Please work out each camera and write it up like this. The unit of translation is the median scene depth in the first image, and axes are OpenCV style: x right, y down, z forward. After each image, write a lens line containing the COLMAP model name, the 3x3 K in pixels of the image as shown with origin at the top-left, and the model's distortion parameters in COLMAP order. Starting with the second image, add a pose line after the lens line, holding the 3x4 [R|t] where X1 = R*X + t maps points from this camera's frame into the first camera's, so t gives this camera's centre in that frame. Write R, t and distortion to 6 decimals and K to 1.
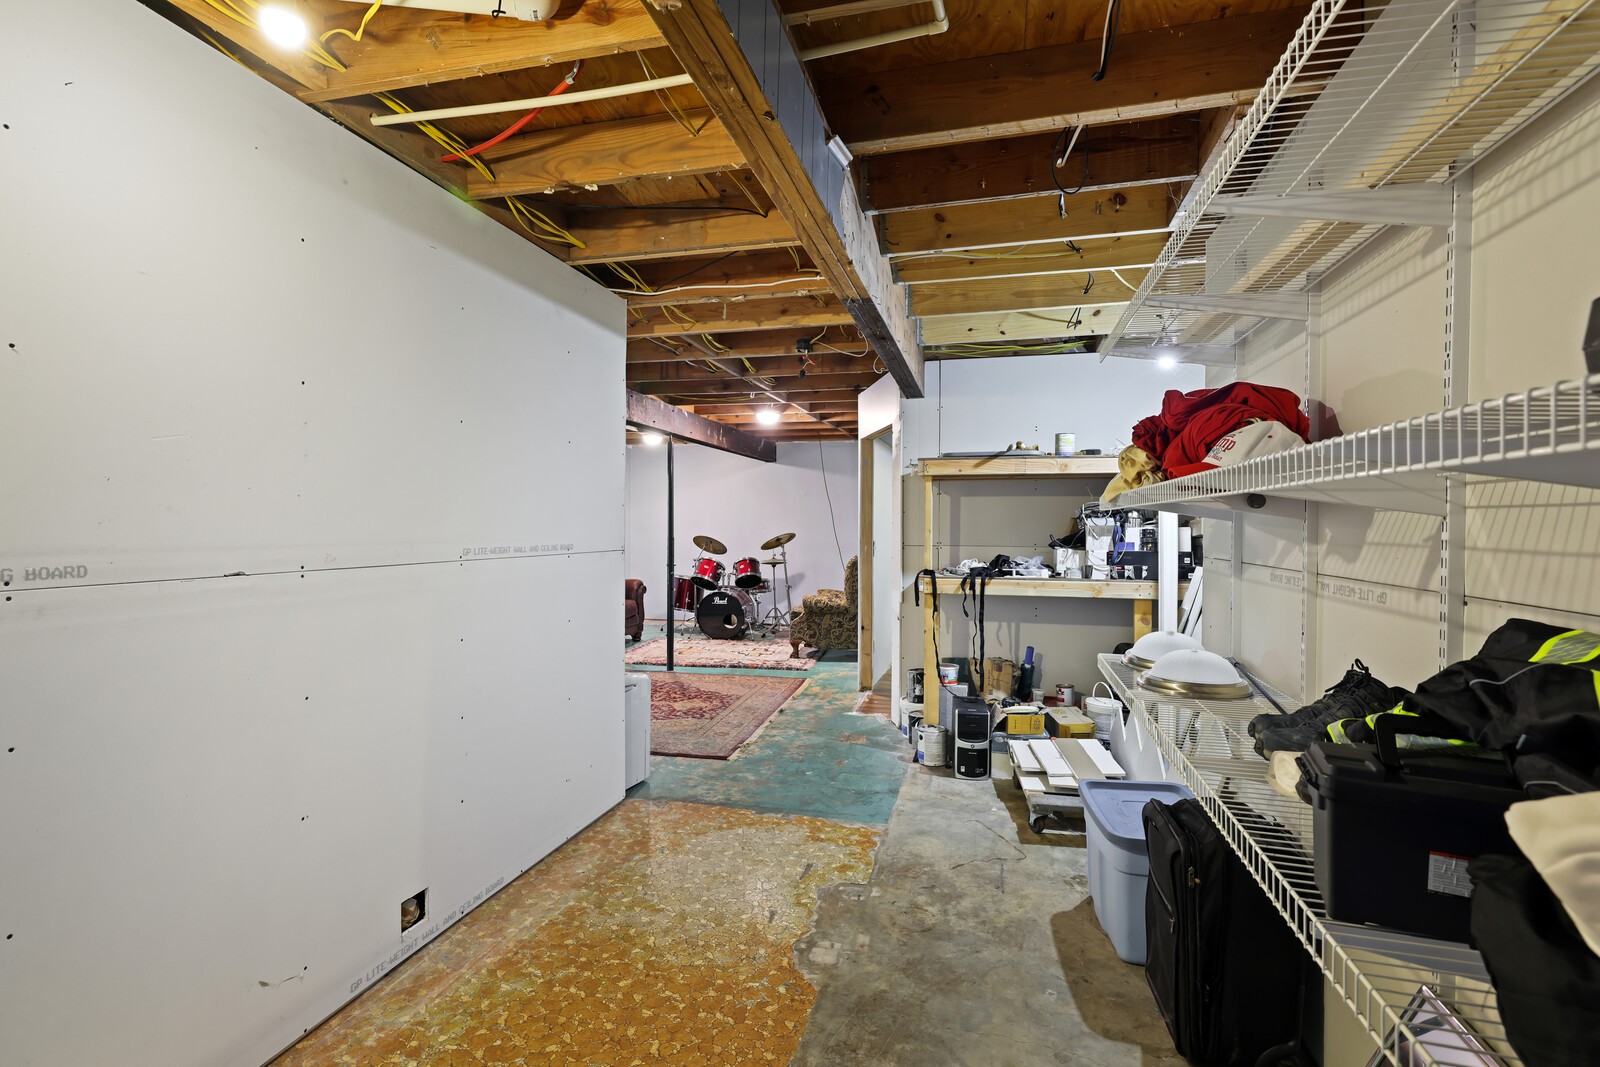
lens RADIAL K [[751.1, 0, 795.2], [0, 751.1, 534.5], [0, 0, 1]] dist [0.003335, -0.000329]
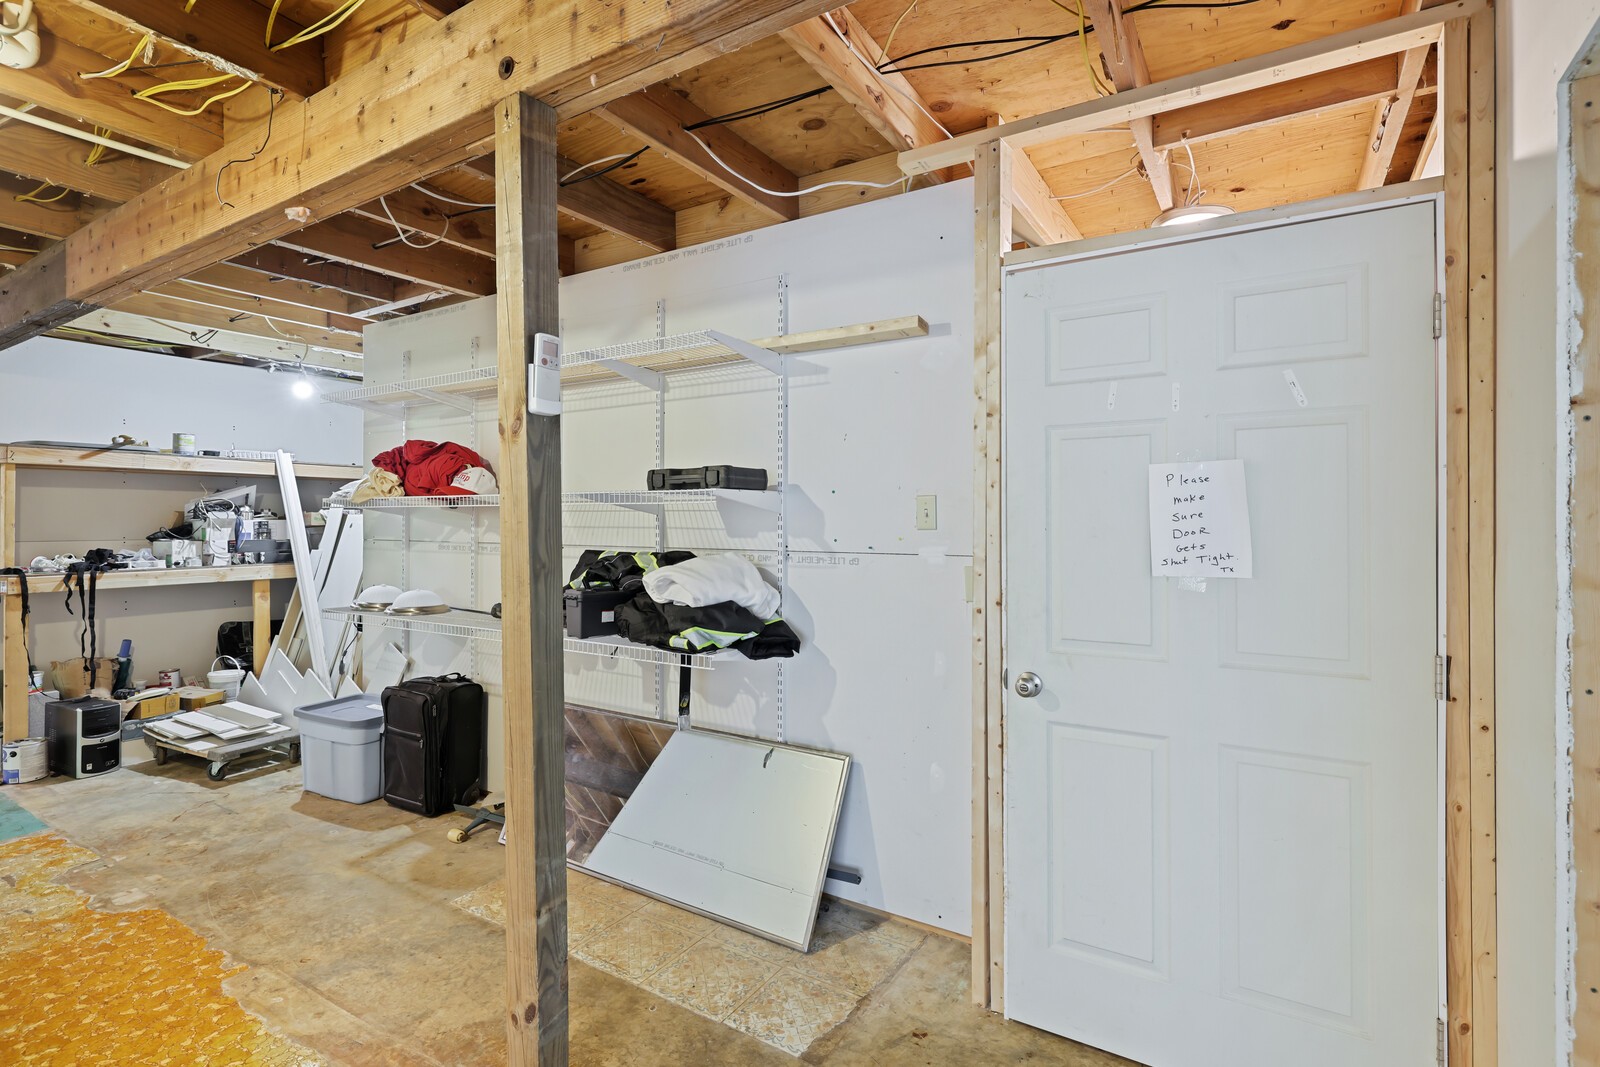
lens RADIAL K [[751.1, 0, 799.4], [0, 751.1, 523.7], [0, 0, 1]] dist [0.003335, -0.000329]
pose [[0.298035, -0.009569, 0.954507, -0.469368], [0.013184, 0.999896, 0.005908, 0.001036], [-0.954464, 0.010824, 0.298130, -0.195603]]
